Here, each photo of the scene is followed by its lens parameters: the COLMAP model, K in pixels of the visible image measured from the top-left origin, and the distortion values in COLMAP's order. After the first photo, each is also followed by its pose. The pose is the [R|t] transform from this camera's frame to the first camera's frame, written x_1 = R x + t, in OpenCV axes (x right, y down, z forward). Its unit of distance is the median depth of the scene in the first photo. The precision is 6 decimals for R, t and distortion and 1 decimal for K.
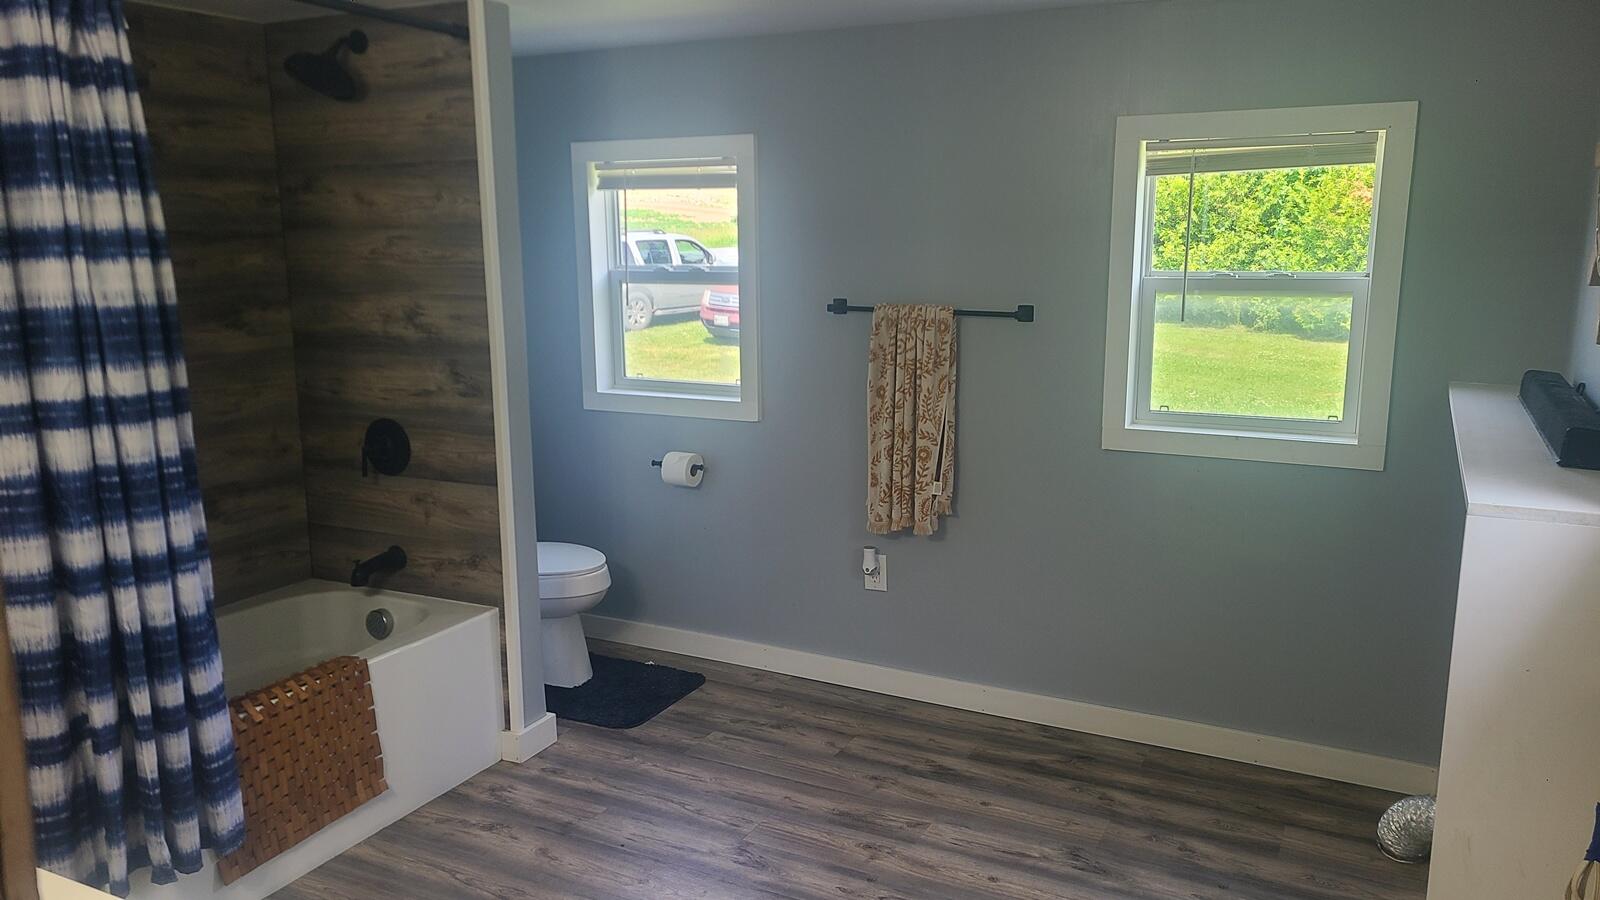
lens RADIAL K [[1128.3, 0, 800.0], [0, 1128.3, 450.0], [0, 0, 1]] dist [0.004335, -0.024418]
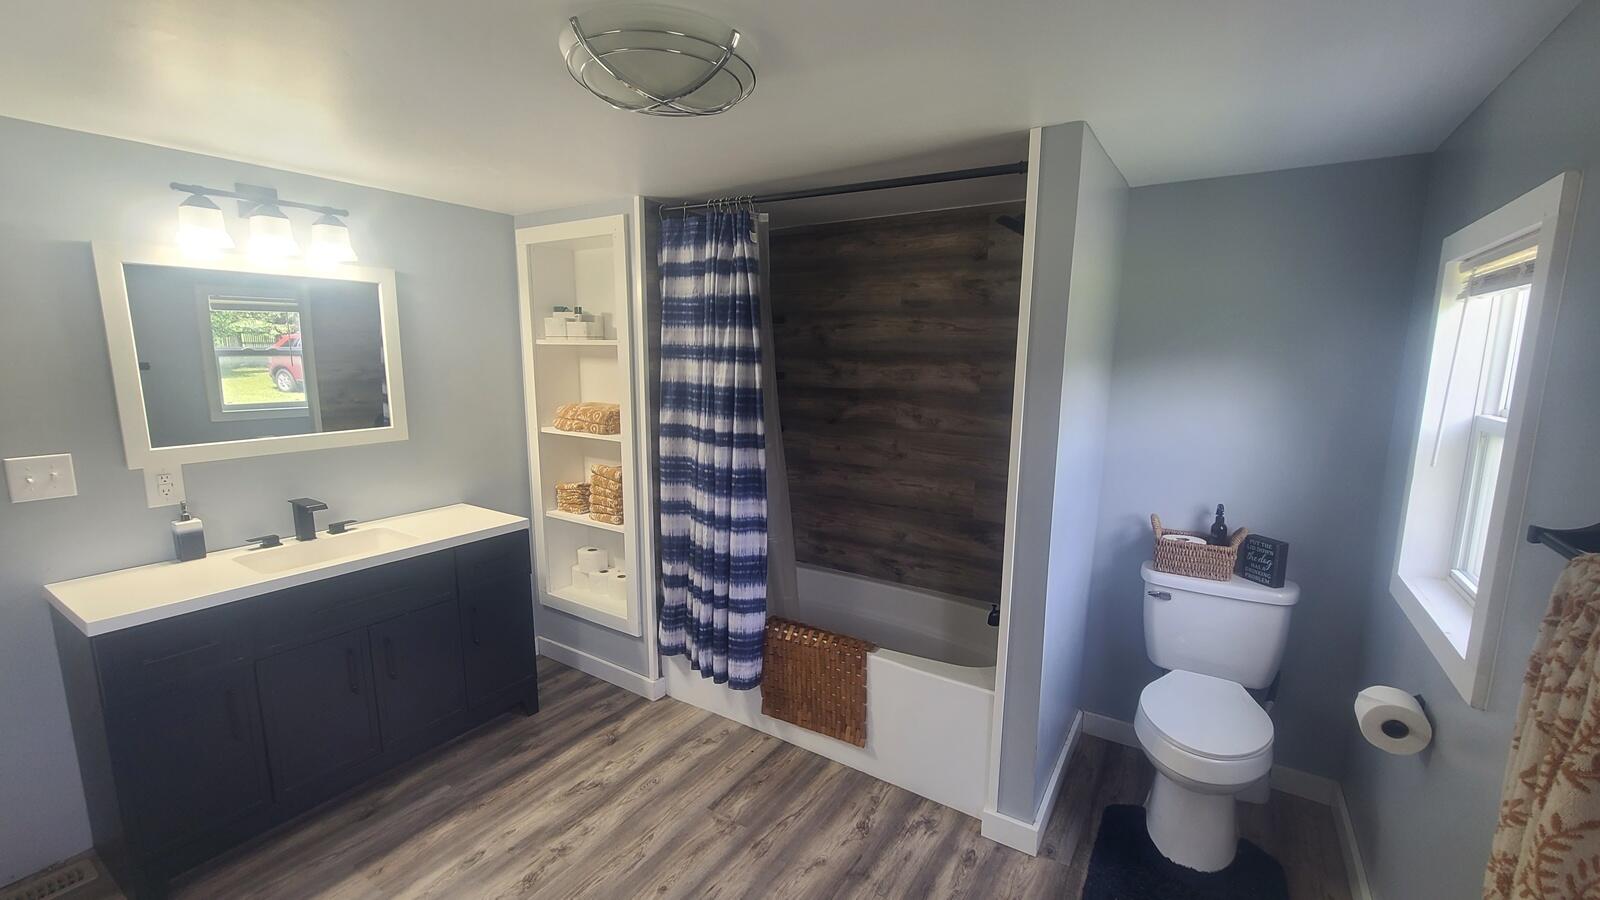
lens RADIAL K [[642.3, 0, 800.0], [0, 642.3, 450.0], [0, 0, 1]] dist [-0.001797, -0.000083]
pose [[-0.080391, 0.161471, -0.983598, 0.387820], [-0.202383, 0.963593, 0.174728, -0.189458], [0.976001, 0.213110, -0.044786, 0.942006]]
